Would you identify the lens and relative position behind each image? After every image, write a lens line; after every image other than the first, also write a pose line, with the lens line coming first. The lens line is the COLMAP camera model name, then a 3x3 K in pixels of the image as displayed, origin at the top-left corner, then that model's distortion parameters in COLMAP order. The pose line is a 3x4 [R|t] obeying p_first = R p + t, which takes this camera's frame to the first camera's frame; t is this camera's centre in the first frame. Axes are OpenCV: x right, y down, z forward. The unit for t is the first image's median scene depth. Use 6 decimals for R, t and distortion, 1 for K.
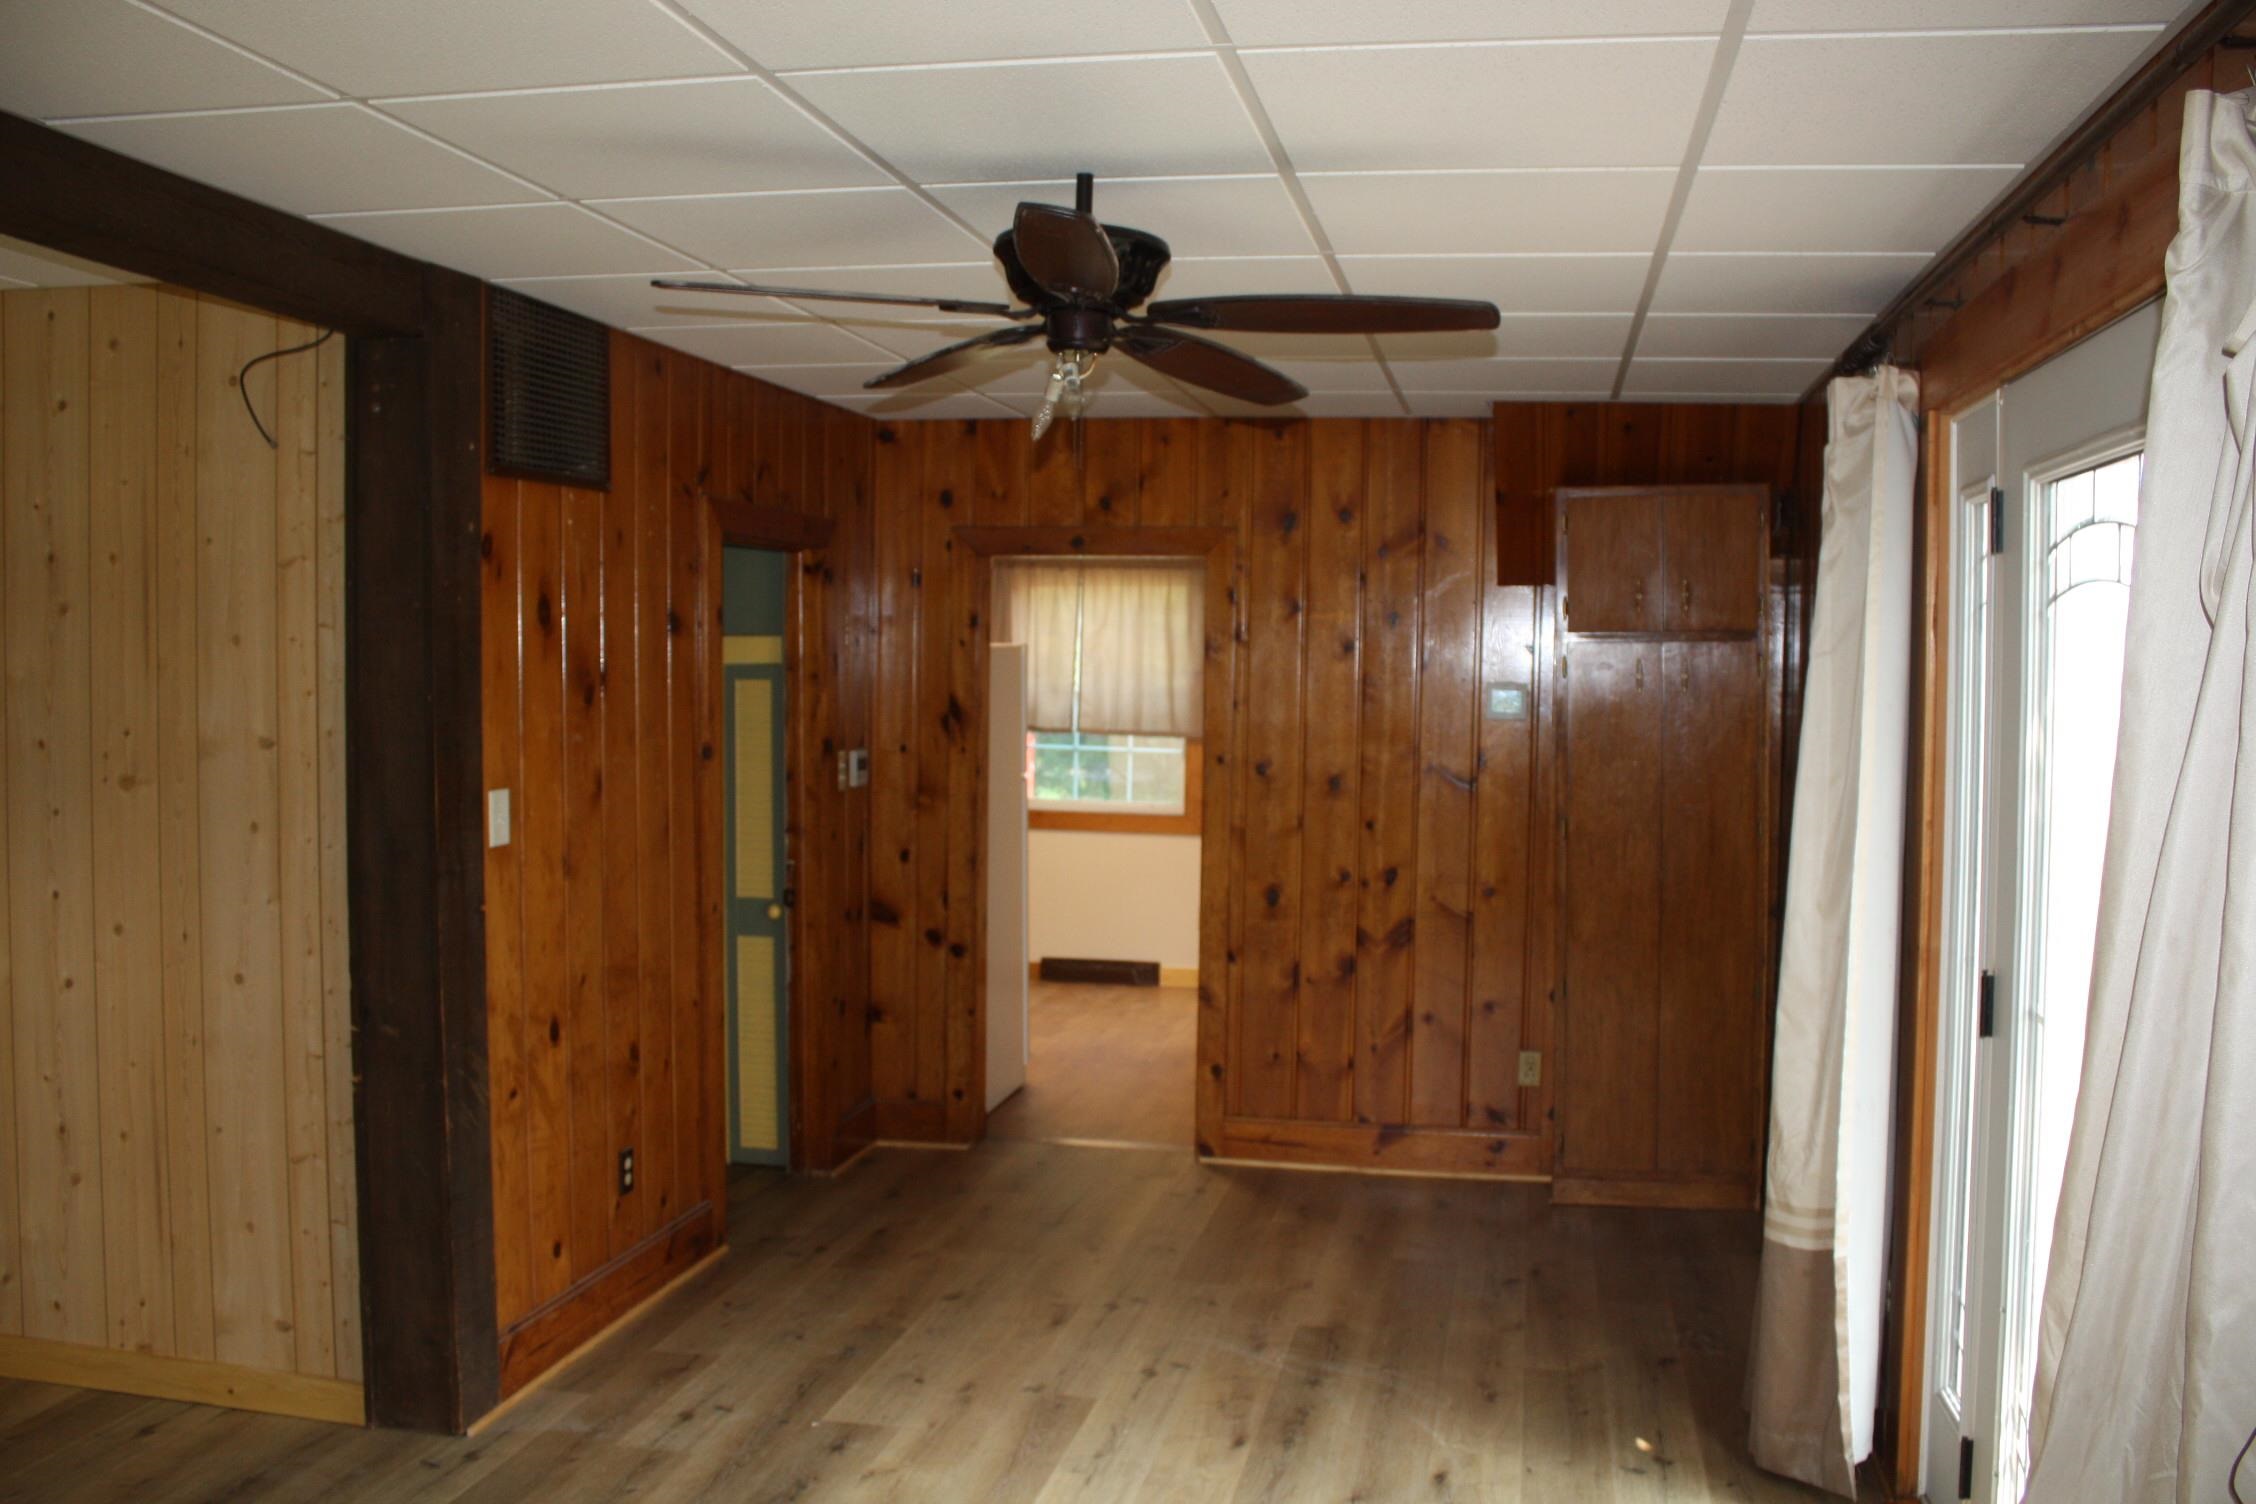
lens RADIAL K [[1917.2, 0, 1106.4], [0, 1917.2, 756.7], [0, 0, 1]] dist [-0.119531, 0.083776]
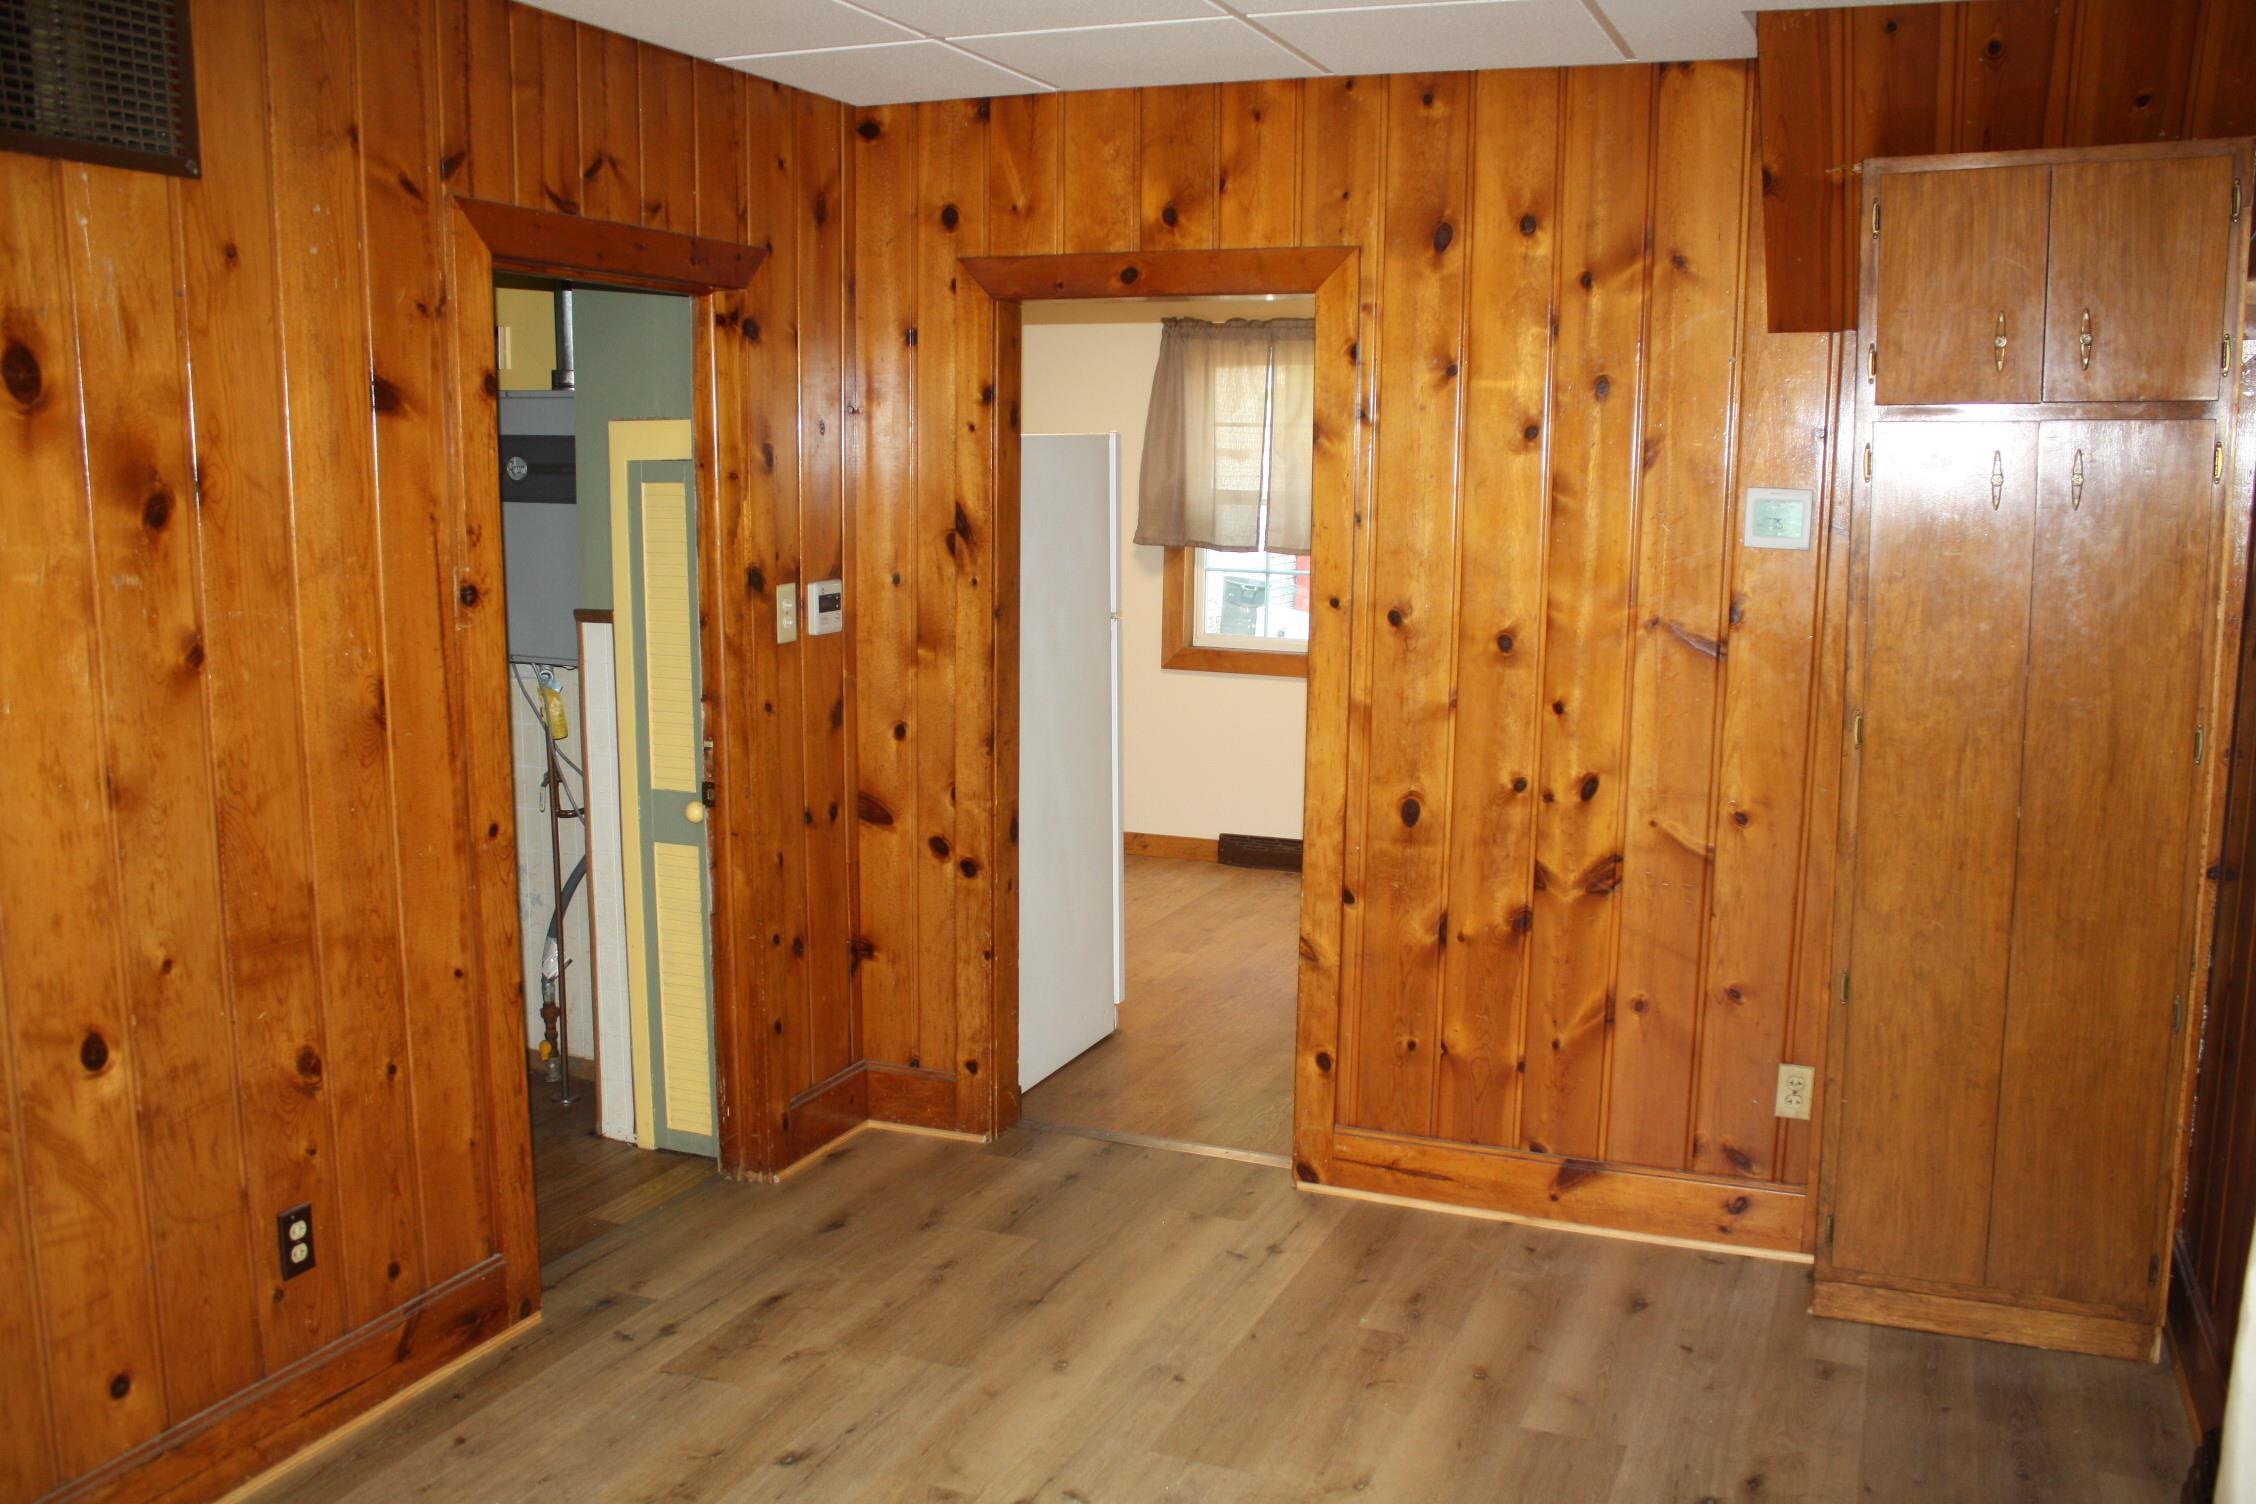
lens RADIAL K [[1917.2, 0, 1120.9], [0, 1917.2, 752.5], [0, 0, 1]] dist [-0.119531, 0.083776]
pose [[0.983331, 0.025481, -0.180029, 0.111097], [-0.007435, 0.994938, 0.100212, -0.013238], [0.181671, -0.097203, 0.978543, 0.346561]]
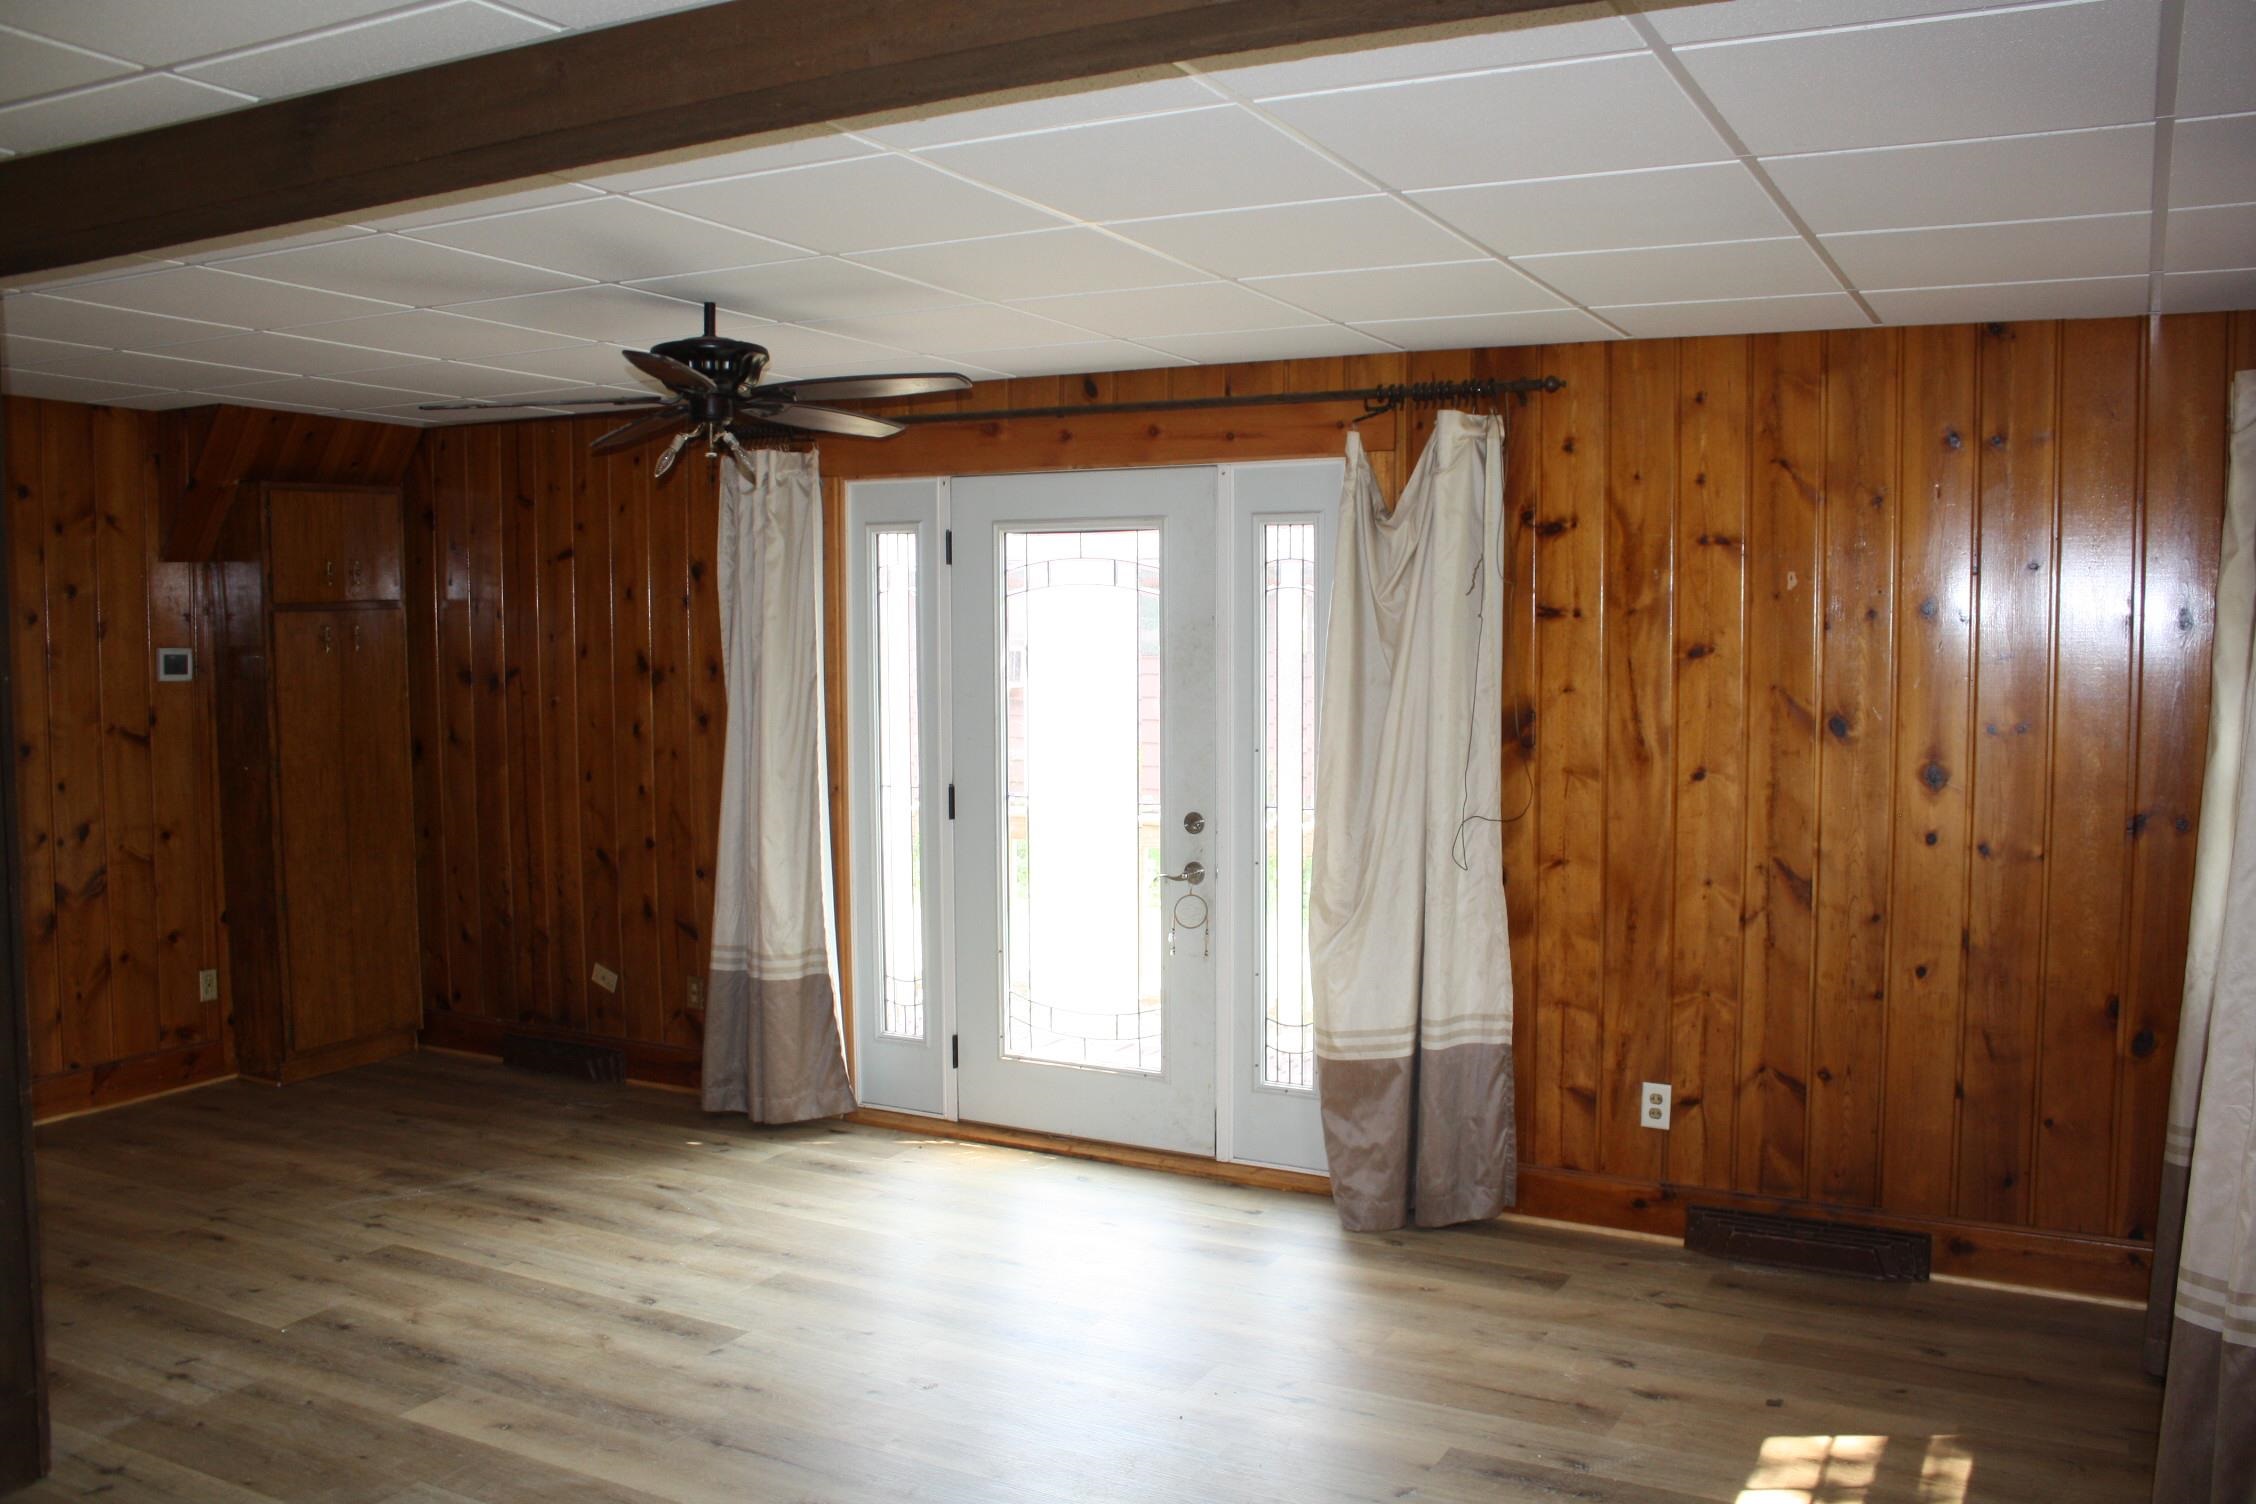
lens RADIAL K [[1917.2, 0, 1143.4], [0, 1917.2, 750.7], [0, 0, 1]] dist [-0.119531, 0.083776]
pose [[0.278785, -0.071860, 0.957661, -0.694067], [0.055123, 0.996750, 0.058746, -0.011514], [-0.958770, 0.036412, 0.281840, 0.139681]]
